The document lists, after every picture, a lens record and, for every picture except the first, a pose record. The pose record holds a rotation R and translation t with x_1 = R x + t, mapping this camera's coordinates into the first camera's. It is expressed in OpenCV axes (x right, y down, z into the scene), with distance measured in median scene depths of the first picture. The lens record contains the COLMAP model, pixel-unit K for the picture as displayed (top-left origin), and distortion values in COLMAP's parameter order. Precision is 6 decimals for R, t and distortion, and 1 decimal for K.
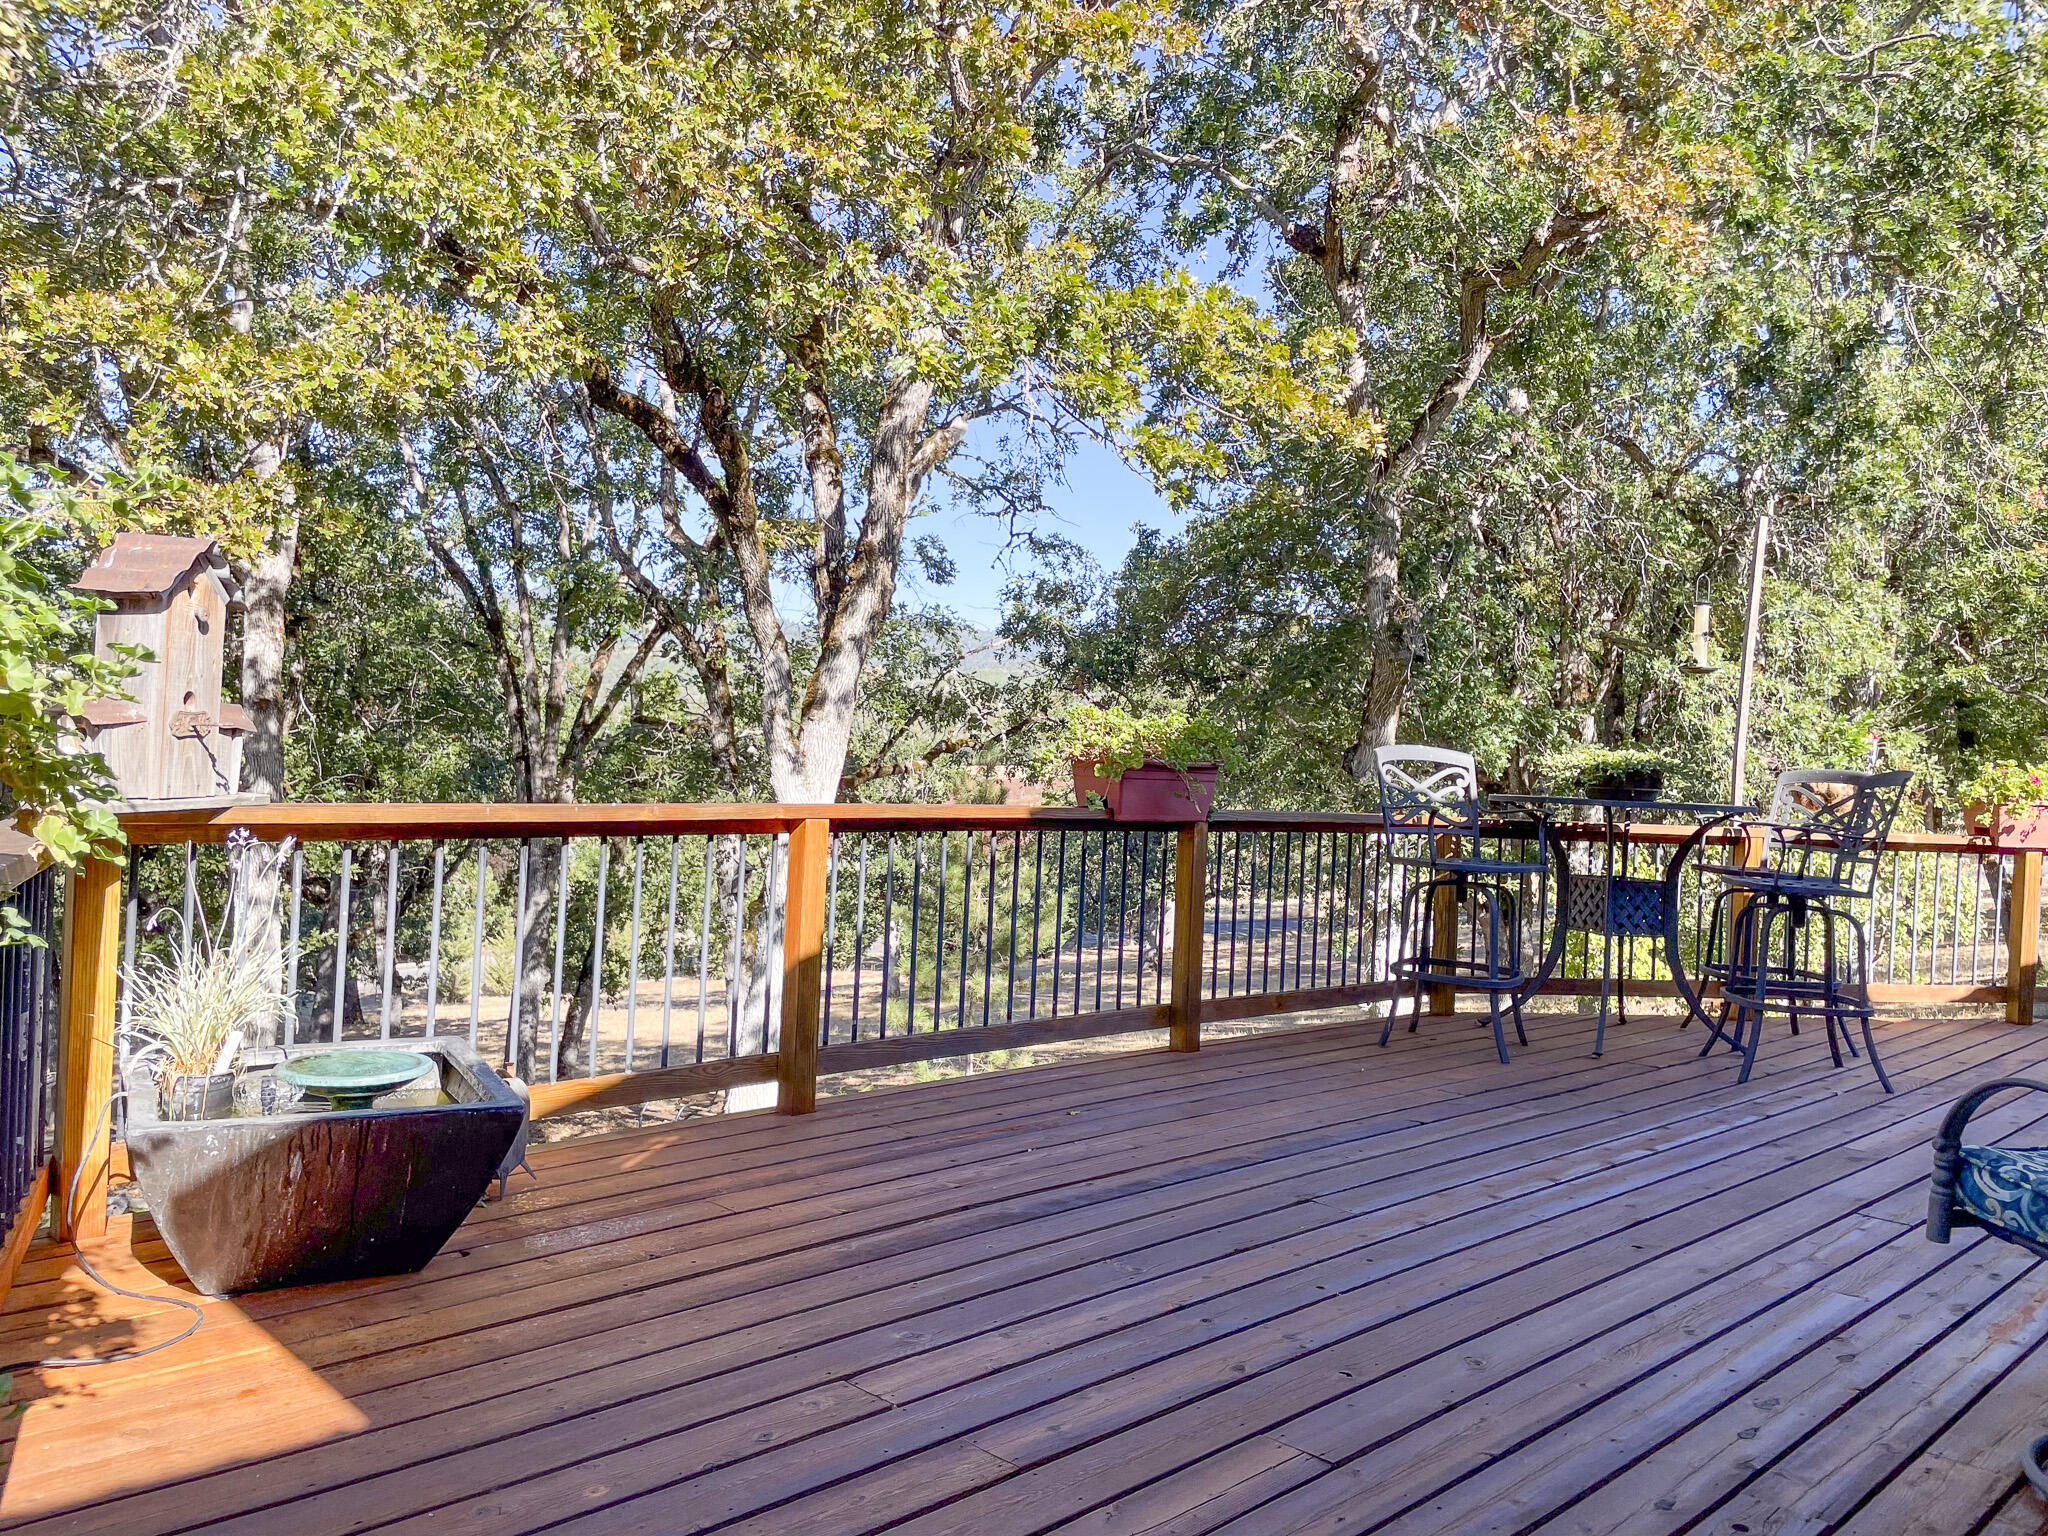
lens RADIAL K [[1642.1, 0, 978.7], [0, 1642.1, 731.2], [0, 0, 1]] dist [0.094813, -0.140372]
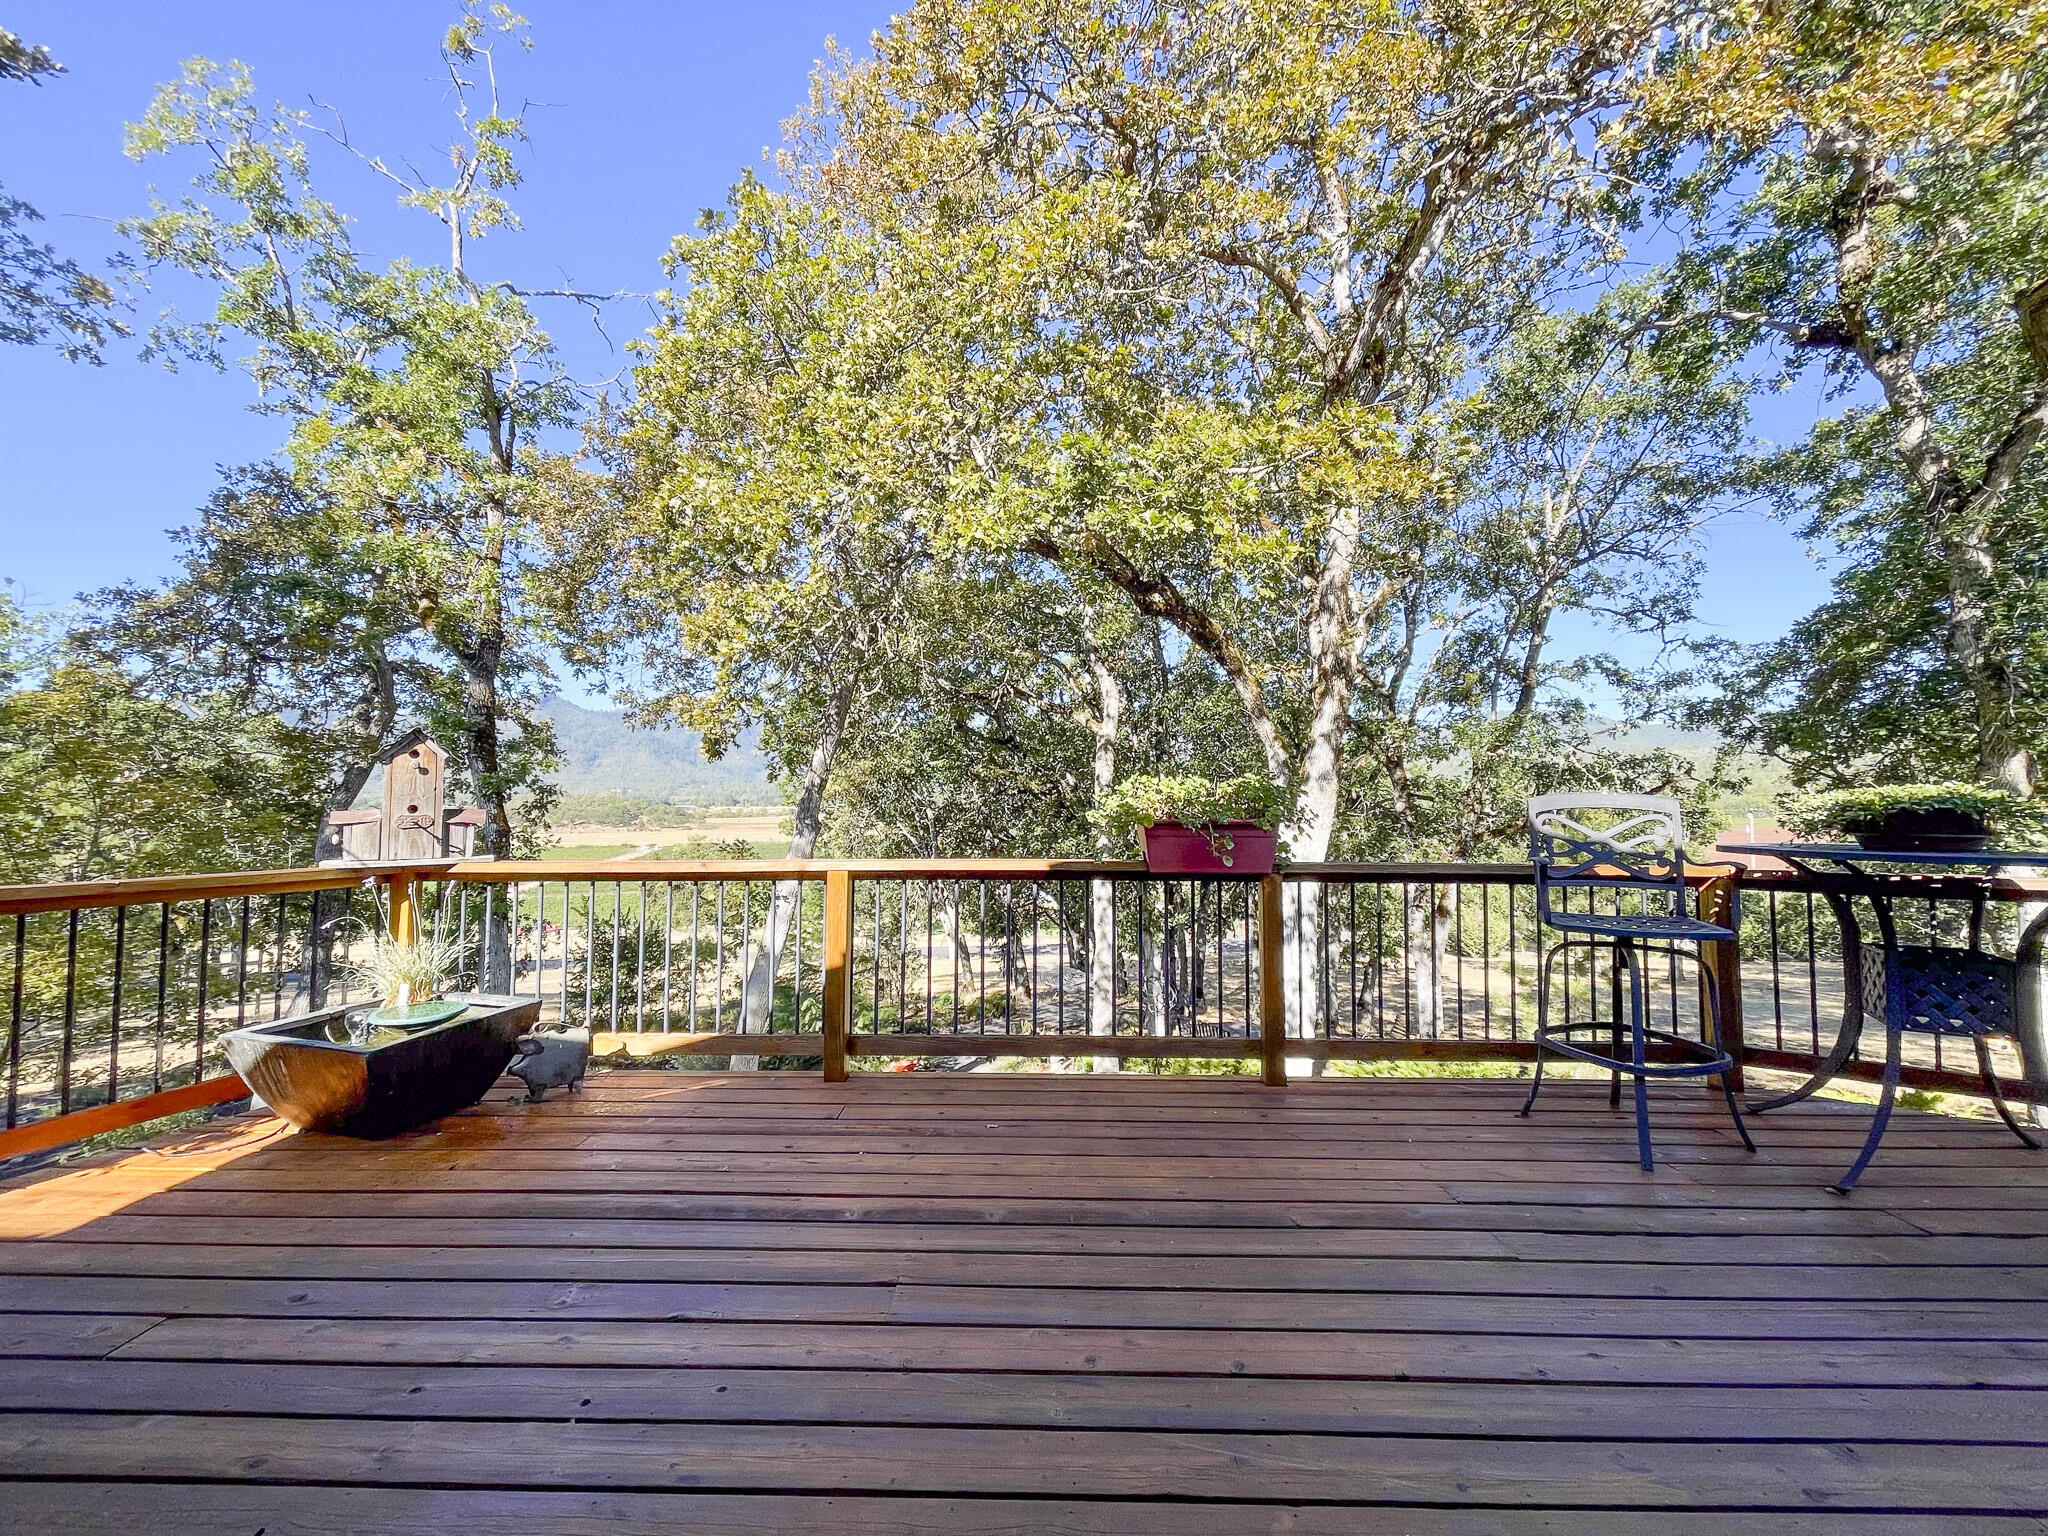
lens RADIAL K [[830.4, 0, 1021.4], [0, 830.4, 761.5], [0, 0, 1]] dist [-0.003318, -0.000538]
pose [[0.690724, -0.079946, -0.718686, 0.378240], [0.040250, 0.996580, -0.072175, 0.012515], [0.721998, 0.020926, 0.691579, 0.440179]]
